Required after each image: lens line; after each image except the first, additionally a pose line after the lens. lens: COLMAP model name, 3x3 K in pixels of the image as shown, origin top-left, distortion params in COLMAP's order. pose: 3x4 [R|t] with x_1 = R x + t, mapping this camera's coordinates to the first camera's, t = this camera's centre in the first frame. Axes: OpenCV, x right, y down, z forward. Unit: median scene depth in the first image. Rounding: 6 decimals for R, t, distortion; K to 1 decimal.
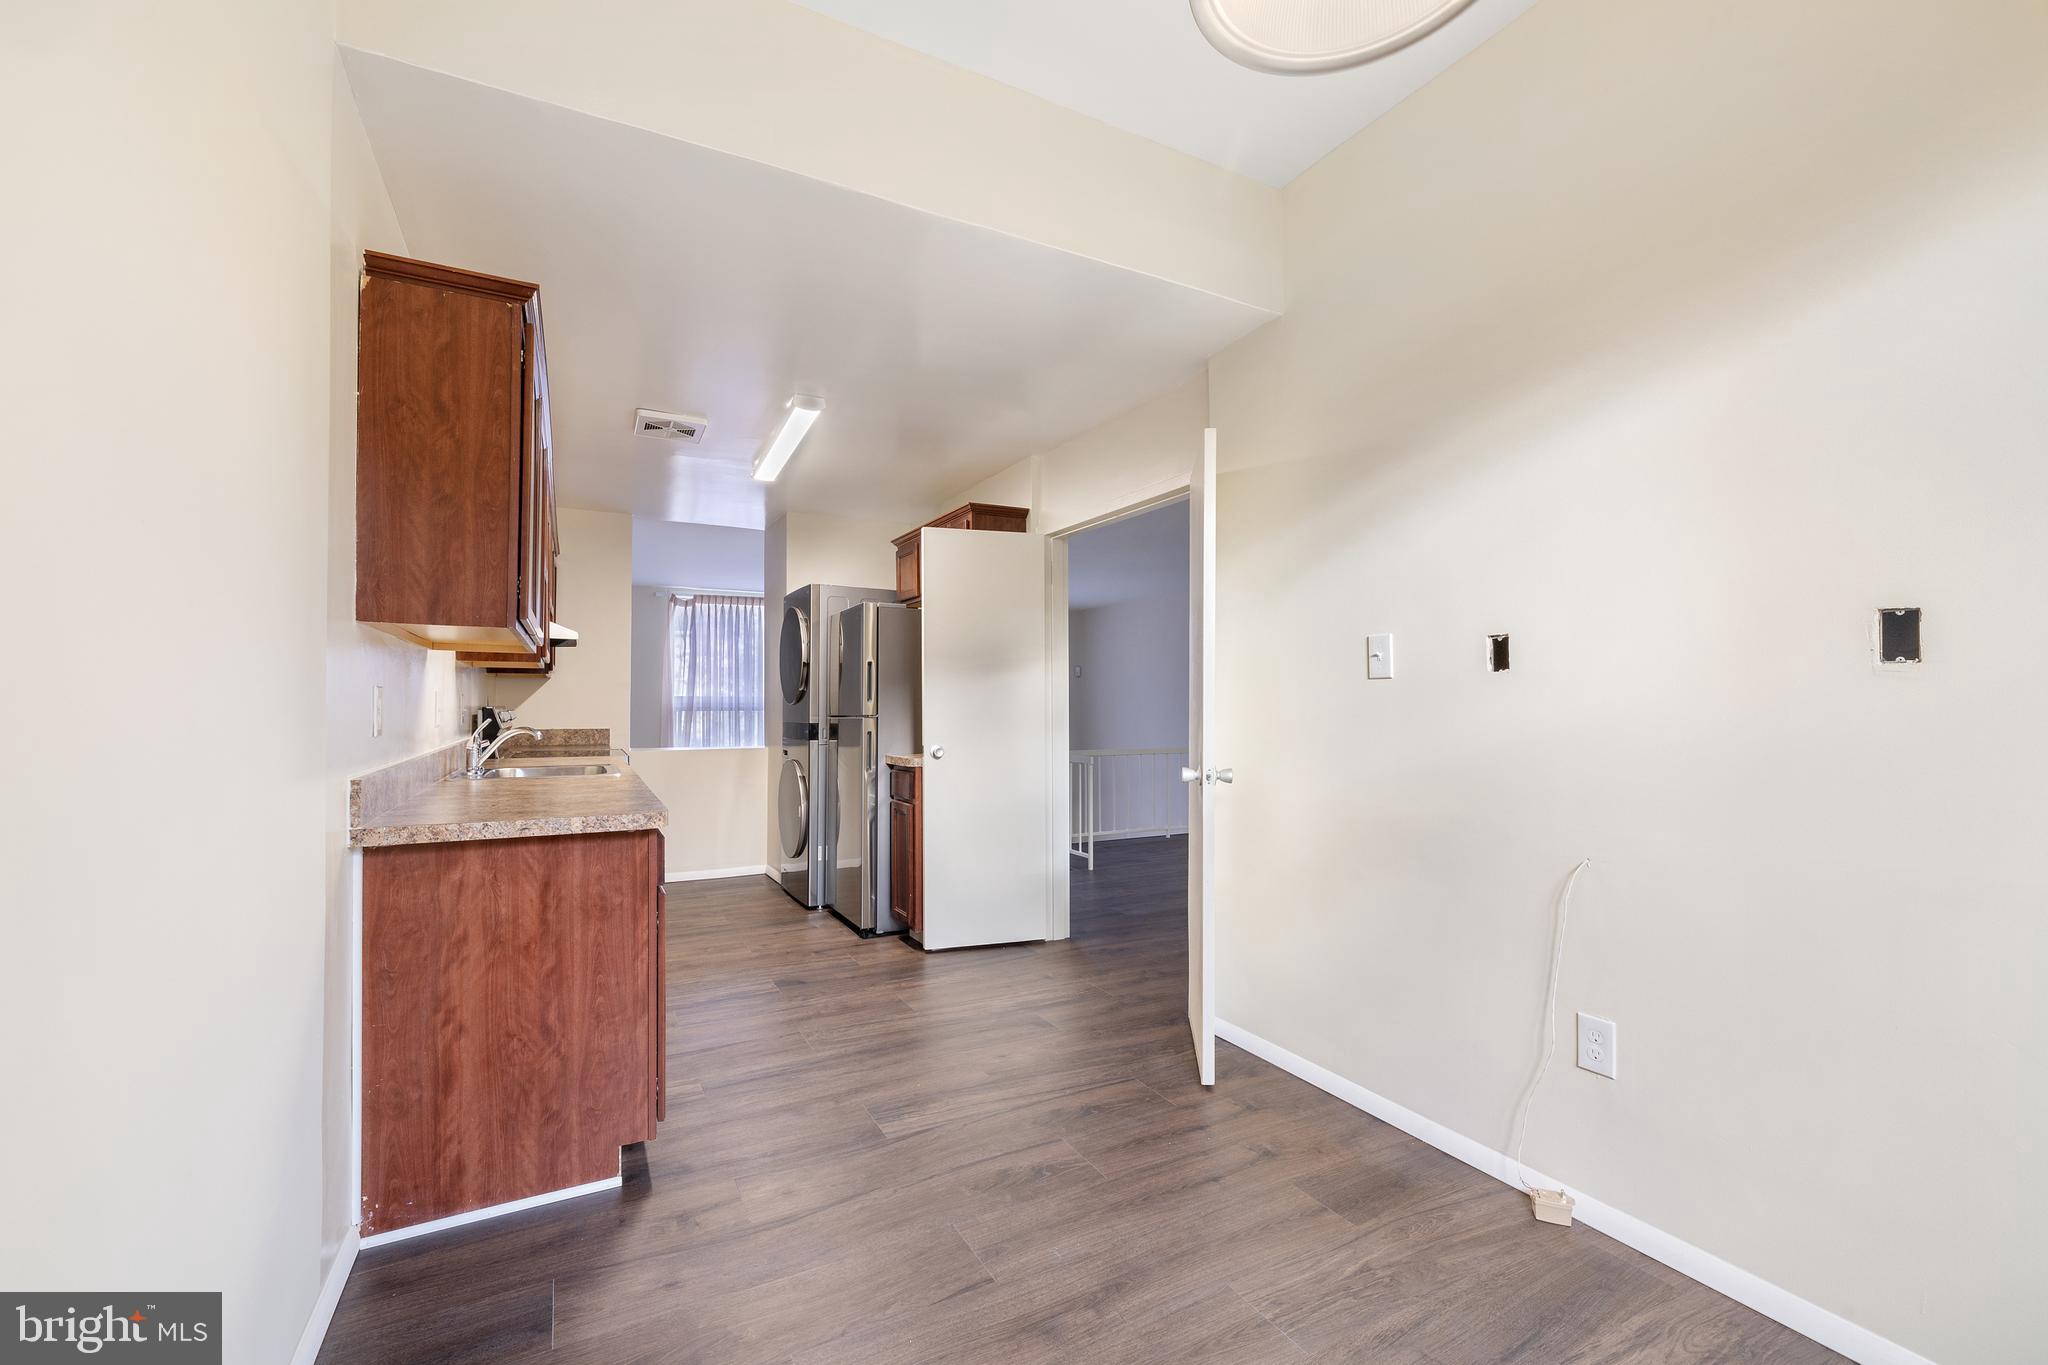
lens RADIAL K [[879.1, 0, 1023.9], [0, 879.1, 698.2], [0, 0, 1]] dist [-0.001443, -0.000165]
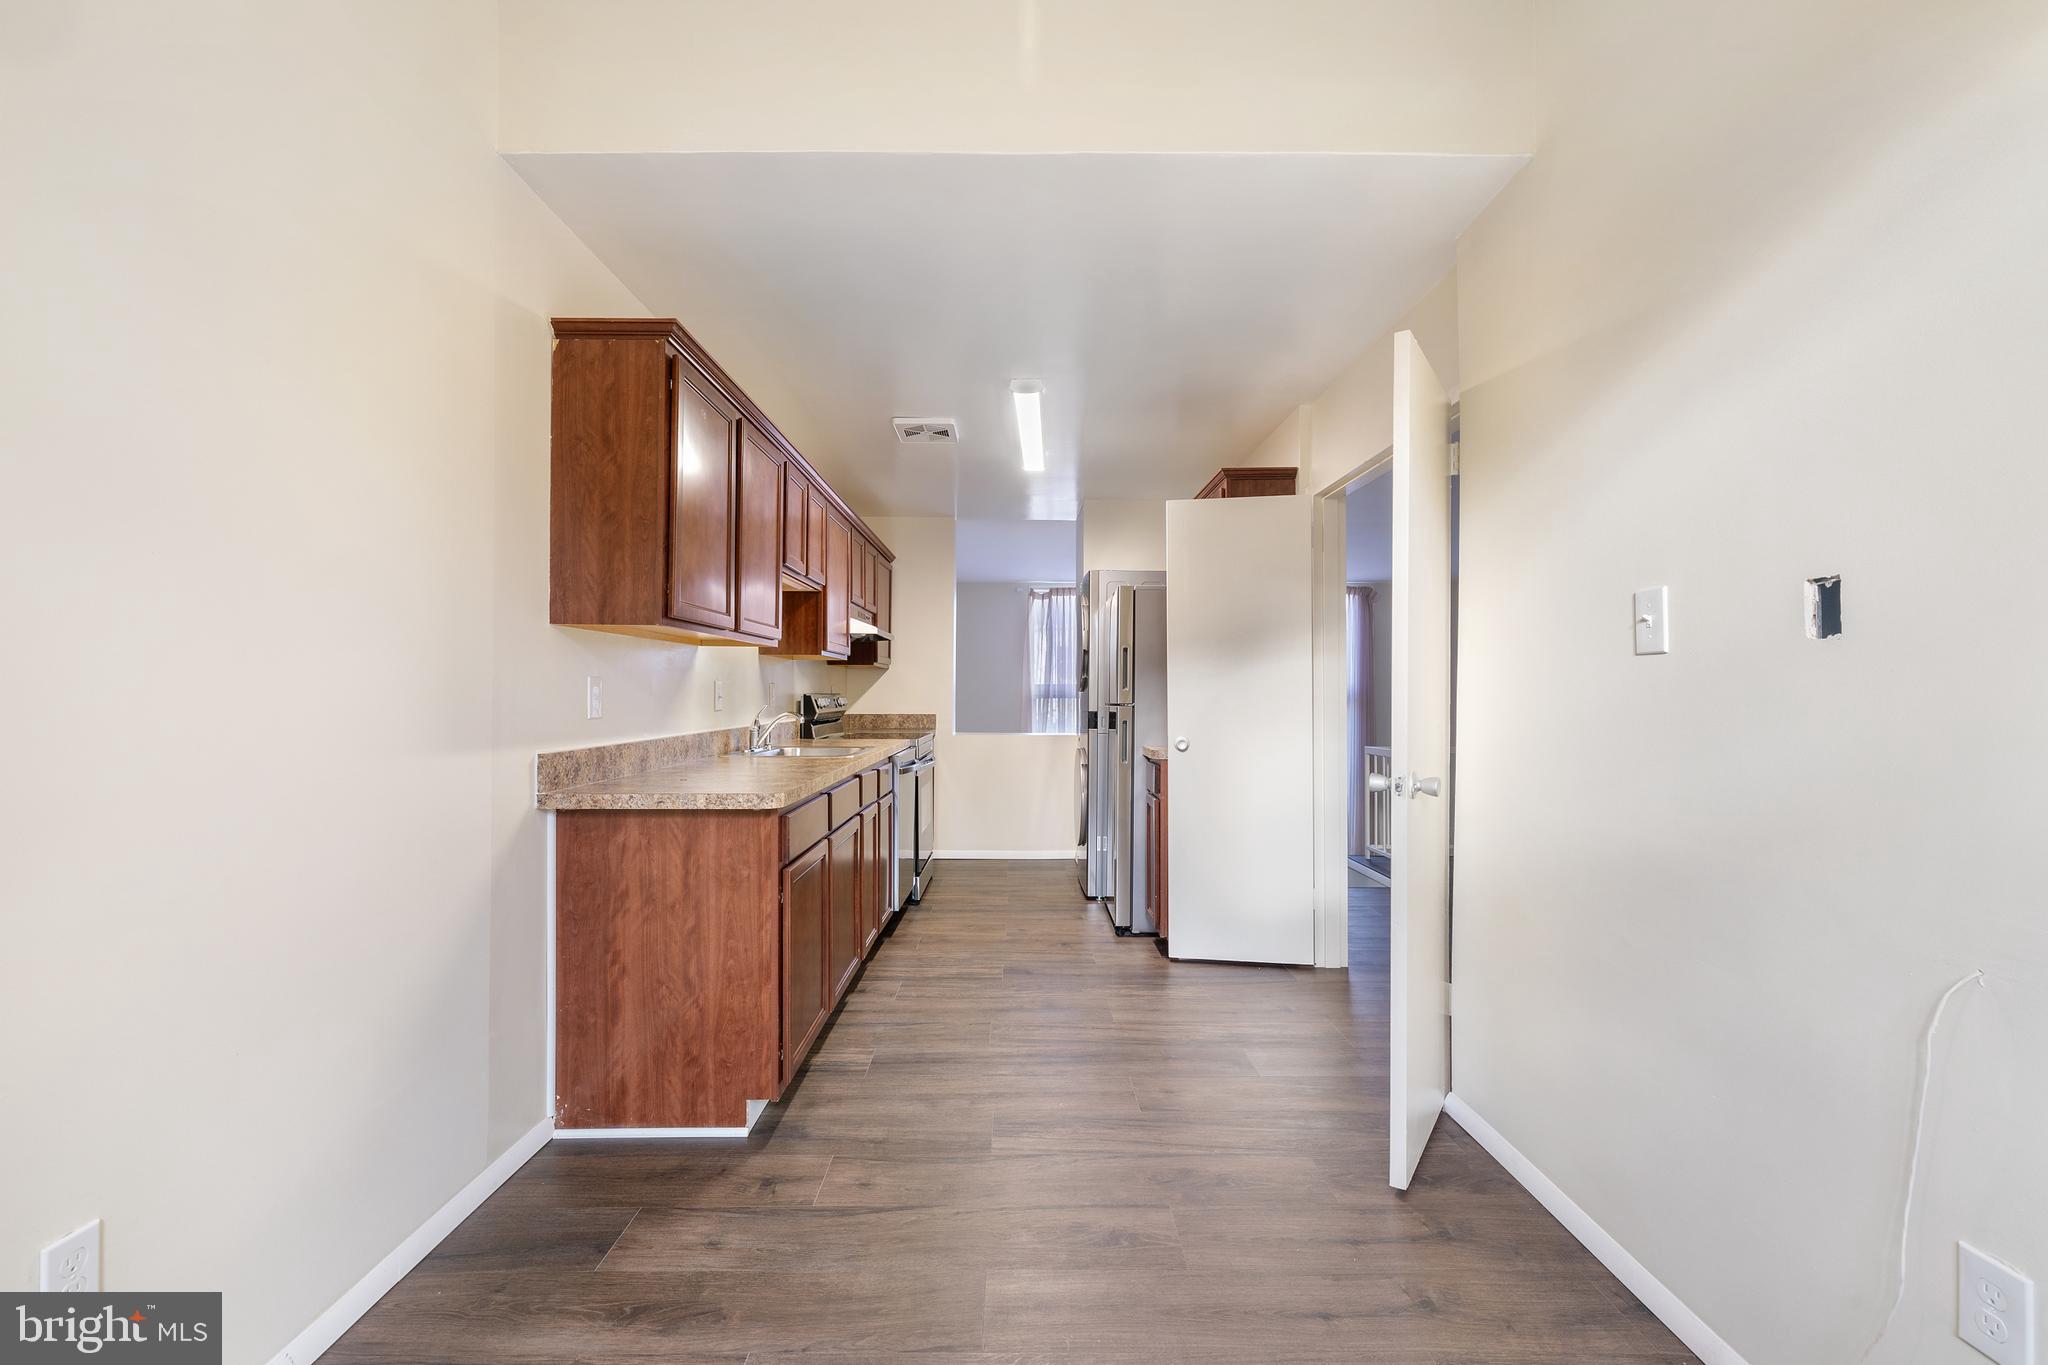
lens RADIAL K [[877.4, 0, 1026.8], [0, 877.4, 690.0], [0, 0, 1]] dist [0.000214, 0.000126]
pose [[0.879394, -0.000843, -0.476093, 0.365090], [0.002982, 0.999989, 0.003737, 0.001579], [0.476085, -0.004706, 0.879387, 0.219133]]
